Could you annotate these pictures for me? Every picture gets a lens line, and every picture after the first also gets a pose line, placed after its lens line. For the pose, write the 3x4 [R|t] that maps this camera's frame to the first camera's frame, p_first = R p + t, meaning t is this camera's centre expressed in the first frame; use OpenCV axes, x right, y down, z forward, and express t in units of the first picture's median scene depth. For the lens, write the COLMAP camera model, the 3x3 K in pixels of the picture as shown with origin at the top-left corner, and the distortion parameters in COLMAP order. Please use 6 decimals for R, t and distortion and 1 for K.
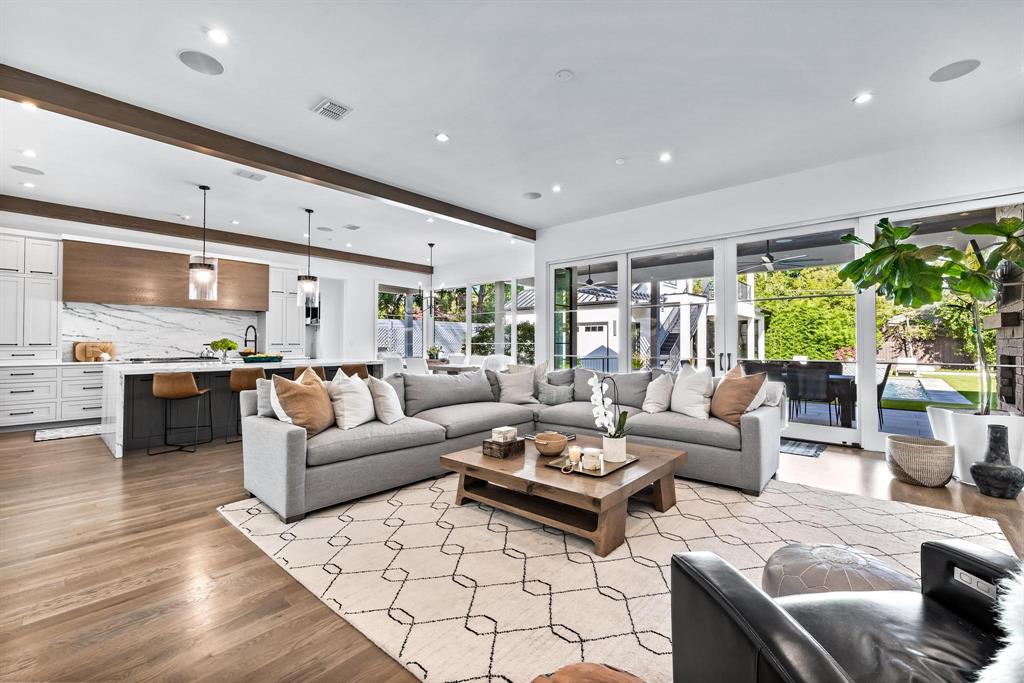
lens RADIAL K [[431.8, 0, 508.2], [0, 431.8, 336.4], [0, 0, 1]] dist [0.001564, -0.000152]
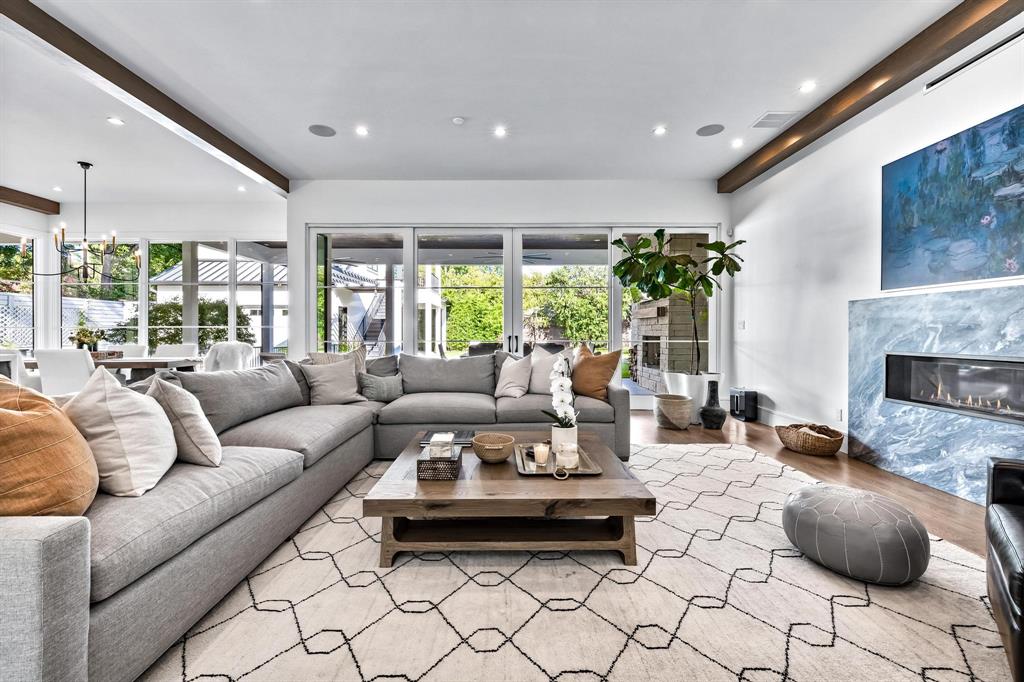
lens RADIAL K [[431.0, 0, 505.8], [0, 431.0, 333.6], [0, 0, 1]] dist [0.000247, -0.000035]
pose [[0.744353, -0.002819, 0.667780, -0.185278], [-0.012045, 0.999772, 0.017647, 0.012786], [-0.667678, -0.021179, 0.744149, 0.184597]]
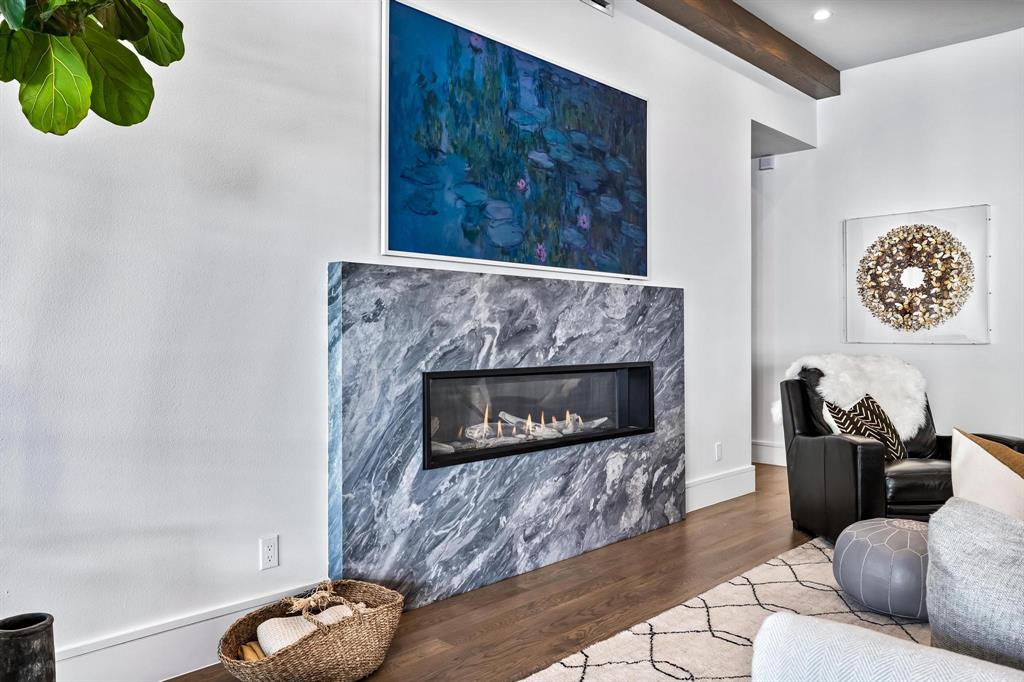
lens RADIAL K [[735.5, 0, 511.8], [0, 735.5, 331.7], [0, 0, 1]] dist [-0.000833, 0.000252]
pose [[-0.998776, 0.000334, 0.049466, 0.401079], [-0.000867, 0.999705, -0.024261, 0.022823], [-0.049460, -0.024275, -0.998481, 0.694709]]
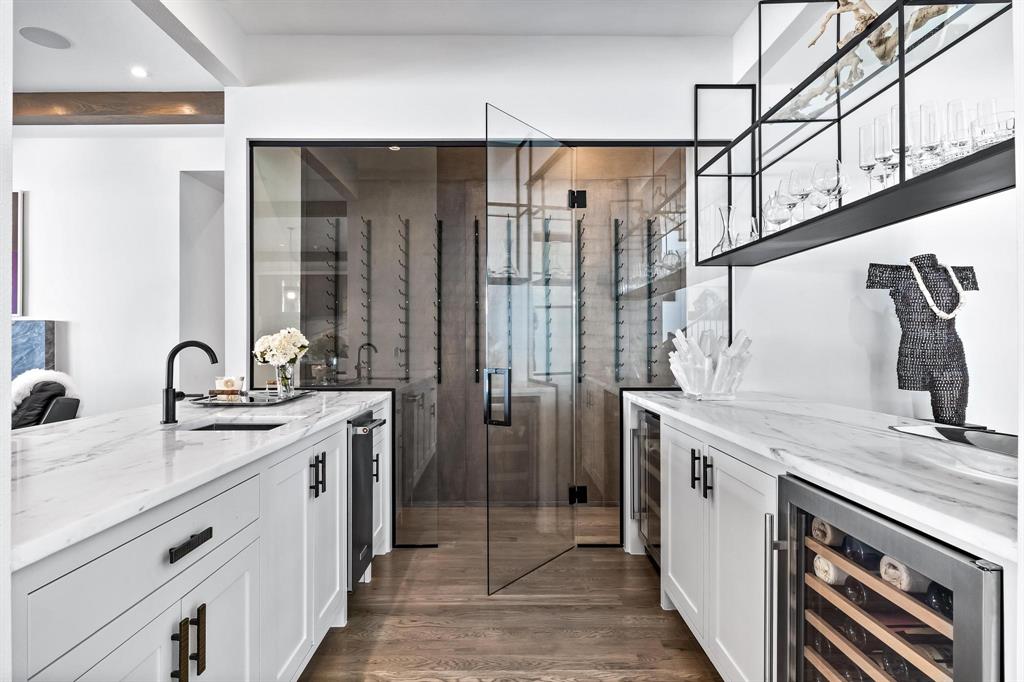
lens RADIAL K [[554.8, 0, 512.0], [0, 554.8, 341.0], [0, 0, 1]] dist [0.000604, -0.000036]
pose [[-0.674998, 0.005372, 0.737800, -0.579807], [-0.009918, 0.999817, -0.016354, -0.000298], [-0.737752, -0.018356, -0.674822, 0.083379]]
